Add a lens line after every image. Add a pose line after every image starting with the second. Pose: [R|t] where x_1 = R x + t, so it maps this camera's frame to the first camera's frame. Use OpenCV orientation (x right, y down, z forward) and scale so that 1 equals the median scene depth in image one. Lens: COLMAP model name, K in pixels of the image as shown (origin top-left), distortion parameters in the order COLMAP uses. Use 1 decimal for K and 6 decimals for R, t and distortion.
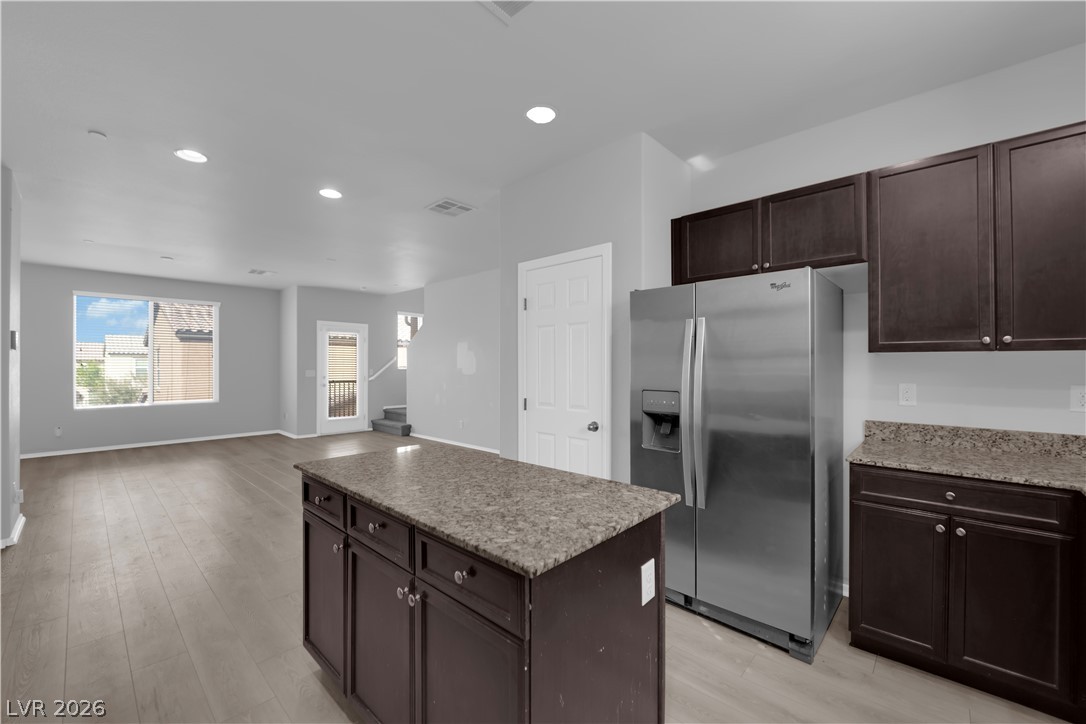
lens RADIAL K [[433.1, 0, 546.8], [0, 433.1, 365.4], [0, 0, 1]] dist [-0.000042, 0.001776]
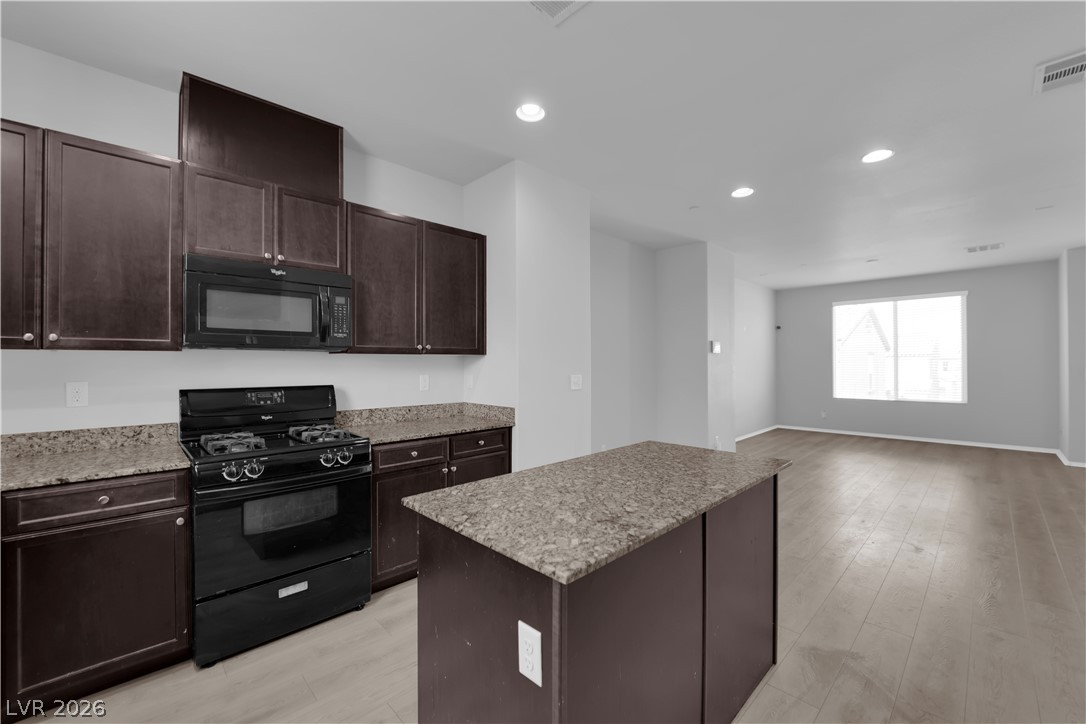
lens RADIAL K [[433.1, 0, 542.9], [0, 433.1, 363.2], [0, 0, 1]] dist [-0.000042, 0.001776]
pose [[-0.050610, 0.002127, -0.998716, 0.948774], [0.000521, 0.999998, 0.002103, -0.001033], [0.998718, -0.000413, -0.050611, 1.030785]]
